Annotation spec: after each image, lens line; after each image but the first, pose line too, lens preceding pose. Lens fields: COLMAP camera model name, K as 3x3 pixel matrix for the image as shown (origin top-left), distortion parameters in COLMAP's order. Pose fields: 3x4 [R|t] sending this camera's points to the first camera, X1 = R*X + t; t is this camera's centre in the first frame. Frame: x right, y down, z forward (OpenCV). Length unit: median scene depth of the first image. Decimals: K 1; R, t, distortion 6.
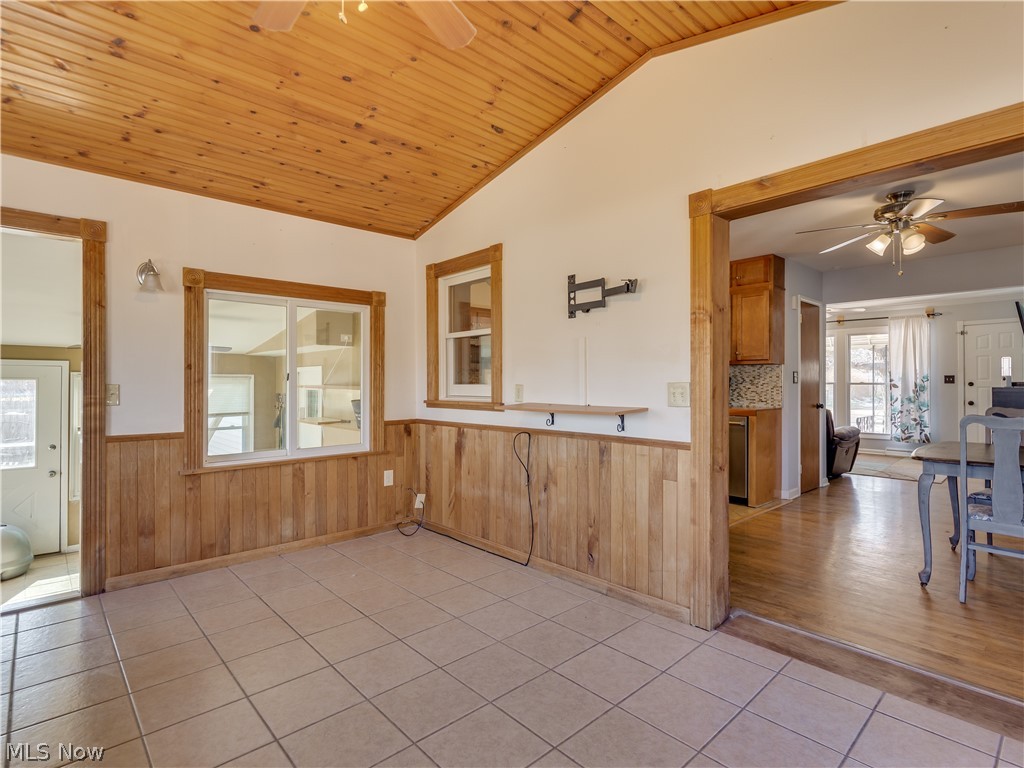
lens RADIAL K [[518.5, 0, 516.3], [0, 518.5, 380.2], [0, 0, 1]] dist [0.005491, 0.000038]
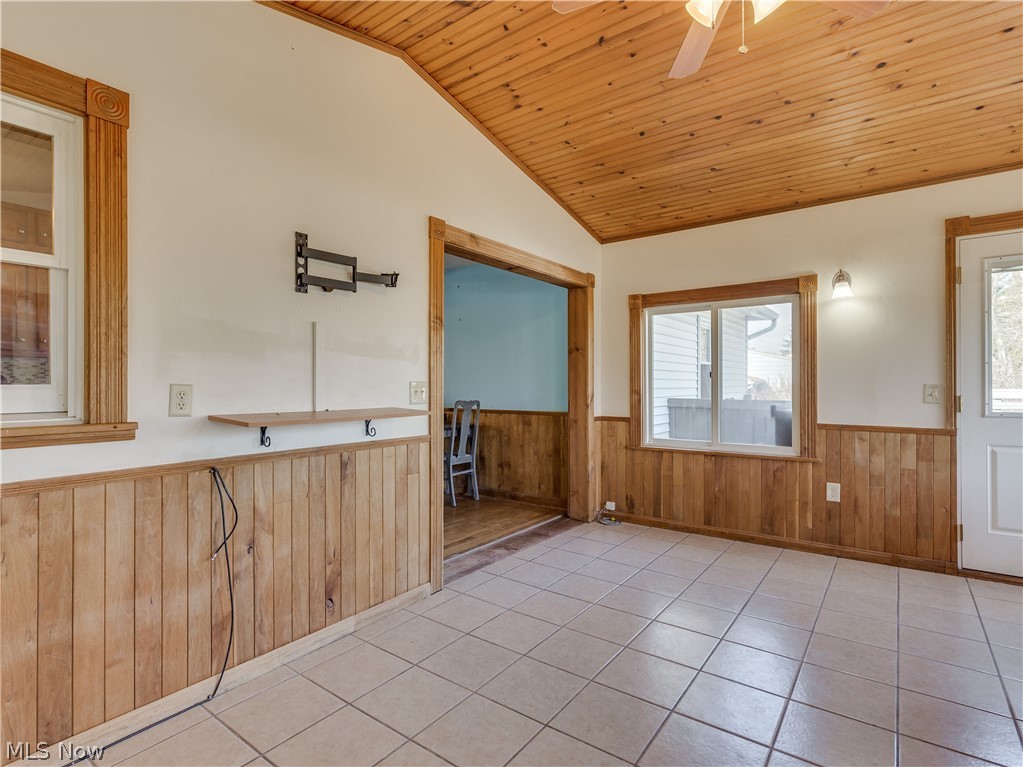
lens RADIAL K [[524.1, 0, 511.5], [0, 524.1, 383.5], [0, 0, 1]] dist [0.001677, -0.000155]
pose [[-0.191299, 0.000997, 0.981531, -0.697771], [-0.004723, 0.999987, -0.001936, 0.008024], [-0.981521, -0.005006, -0.191291, 0.887050]]
